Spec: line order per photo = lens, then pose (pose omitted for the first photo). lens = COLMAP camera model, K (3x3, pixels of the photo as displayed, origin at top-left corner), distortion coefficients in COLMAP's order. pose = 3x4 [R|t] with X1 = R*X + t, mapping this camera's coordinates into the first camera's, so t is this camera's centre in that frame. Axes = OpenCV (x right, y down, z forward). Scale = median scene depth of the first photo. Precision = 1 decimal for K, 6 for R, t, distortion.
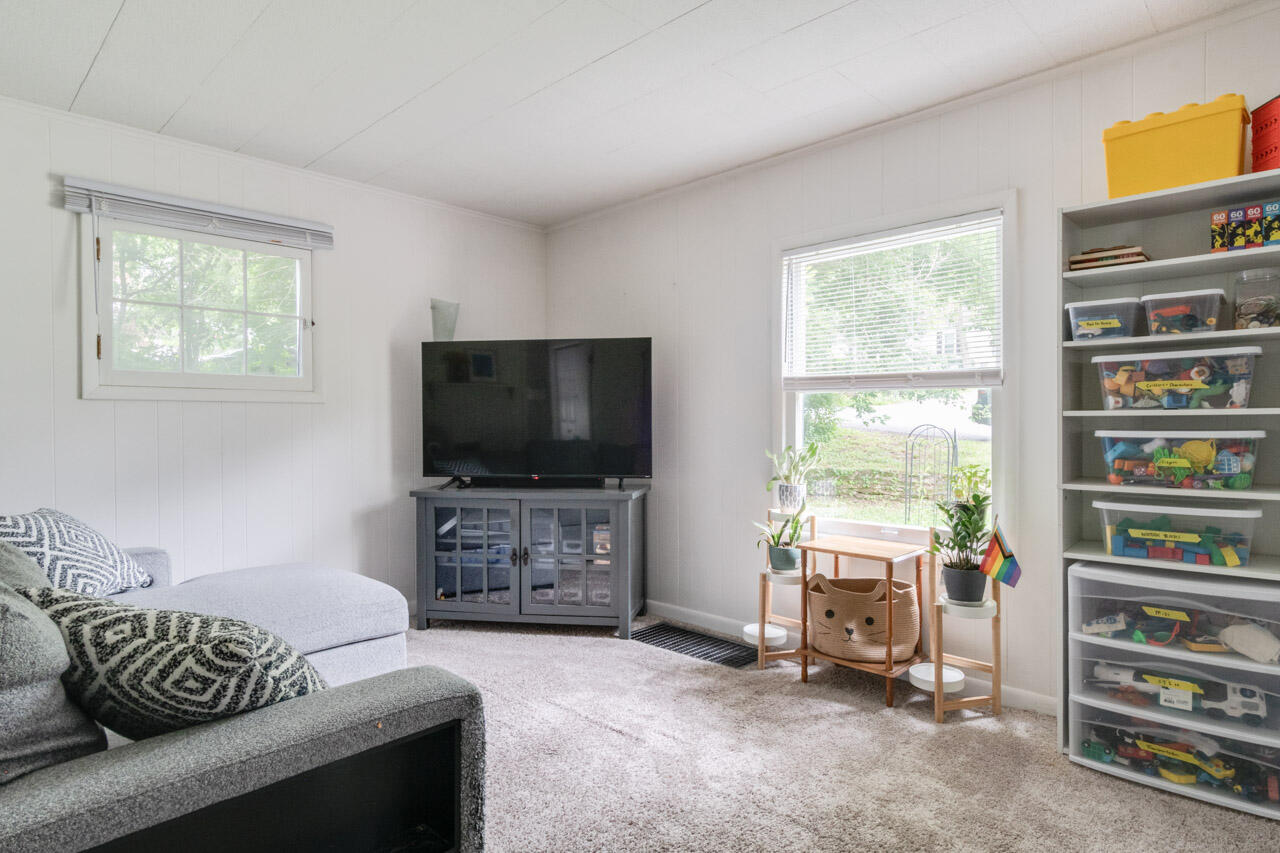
lens RADIAL K [[711.2, 0, 640.0], [0, 711.2, 426.5], [0, 0, 1]] dist [0.005338, -0.000050]
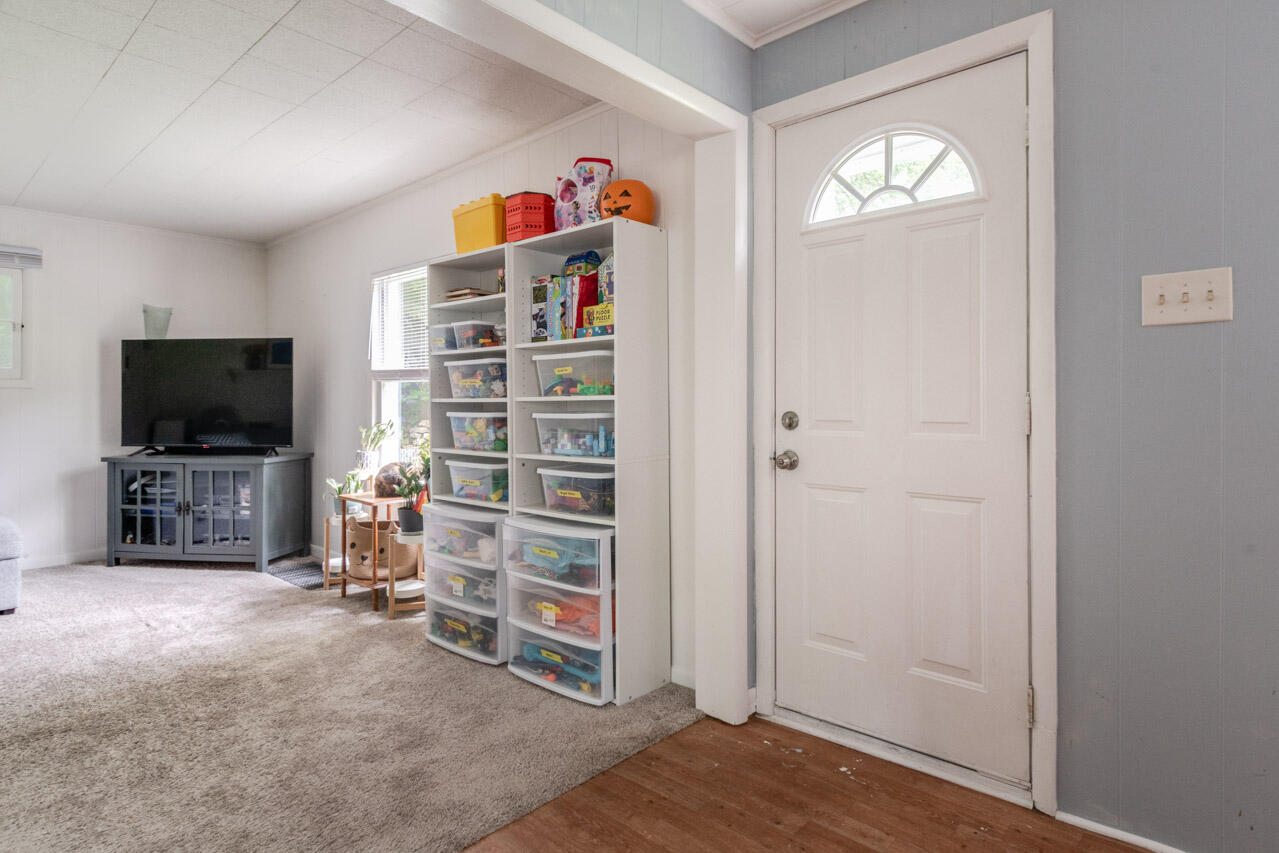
lens RADIAL K [[704.8, 0, 644.5], [0, 704.8, 393.0], [0, 0, 1]] dist [-0.000259, -0.000316]
pose [[0.999698, 0.004110, 0.024217, 0.666410], [-0.003717, 0.999861, -0.016227, -0.007984], [-0.024280, 0.016132, 0.999575, -0.308400]]
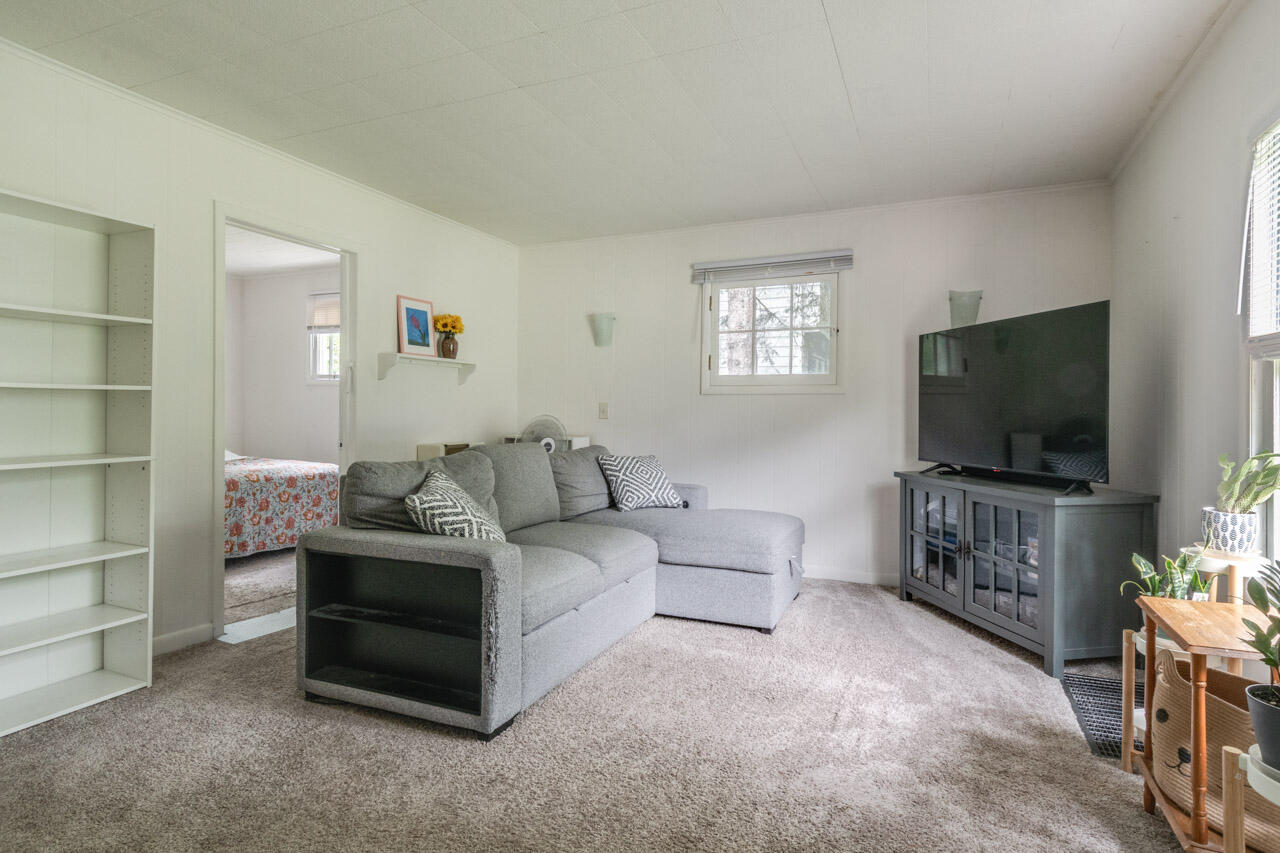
lens RADIAL K [[660.3, 0, 653.9], [0, 660.3, 411.8], [0, 0, 1]] dist [-0.000478, -0.000896]
pose [[0.342586, 0.007152, -0.939459, 0.553646], [-0.013876, 0.999900, 0.002552, 0.000333], [0.939384, 0.012162, 0.342651, 0.318781]]
